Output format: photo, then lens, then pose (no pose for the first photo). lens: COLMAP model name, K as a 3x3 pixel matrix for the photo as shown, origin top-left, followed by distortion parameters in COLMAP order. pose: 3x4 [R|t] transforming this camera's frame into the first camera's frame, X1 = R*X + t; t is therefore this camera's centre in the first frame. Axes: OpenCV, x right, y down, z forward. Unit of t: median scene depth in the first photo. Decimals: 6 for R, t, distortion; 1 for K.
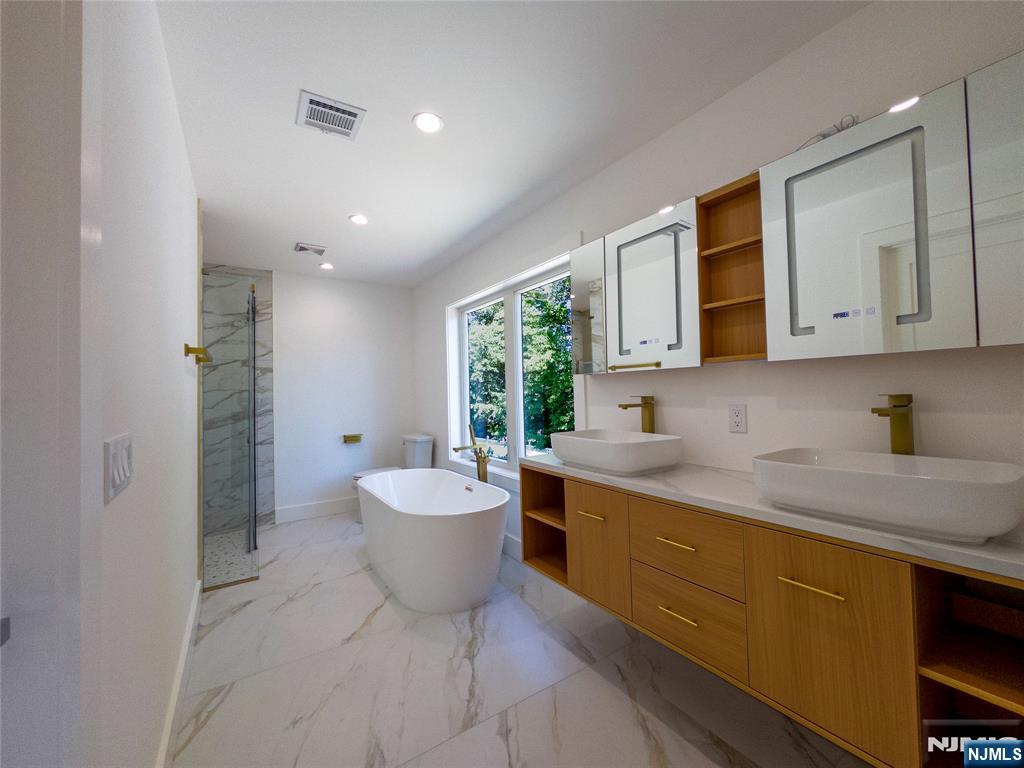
lens RADIAL K [[410.5, 0, 508.4], [0, 410.5, 383.0], [0, 0, 1]] dist [0.002892, 0.000293]
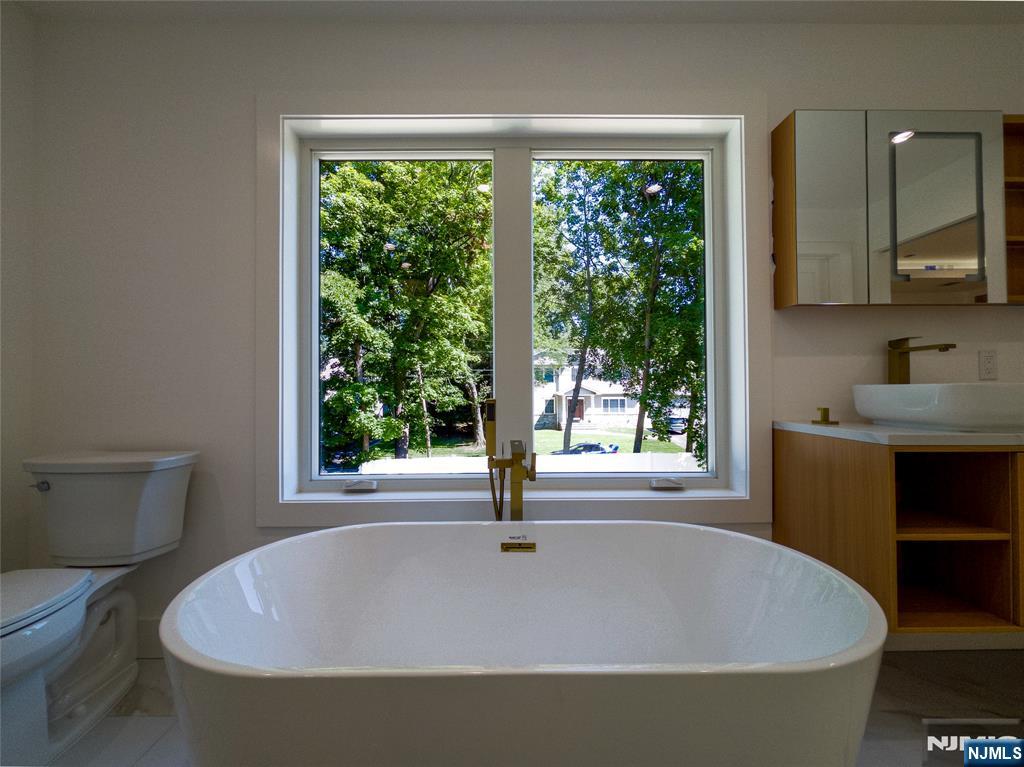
lens RADIAL K [[410.5, 0, 508.4], [0, 410.5, 382.5], [0, 0, 1]] dist [0.002892, 0.000293]
pose [[0.538943, -0.052089, 0.840730, -0.355538], [-0.027044, 0.996502, 0.079077, 0.030120], [-0.841908, -0.065355, 0.535649, 0.549783]]
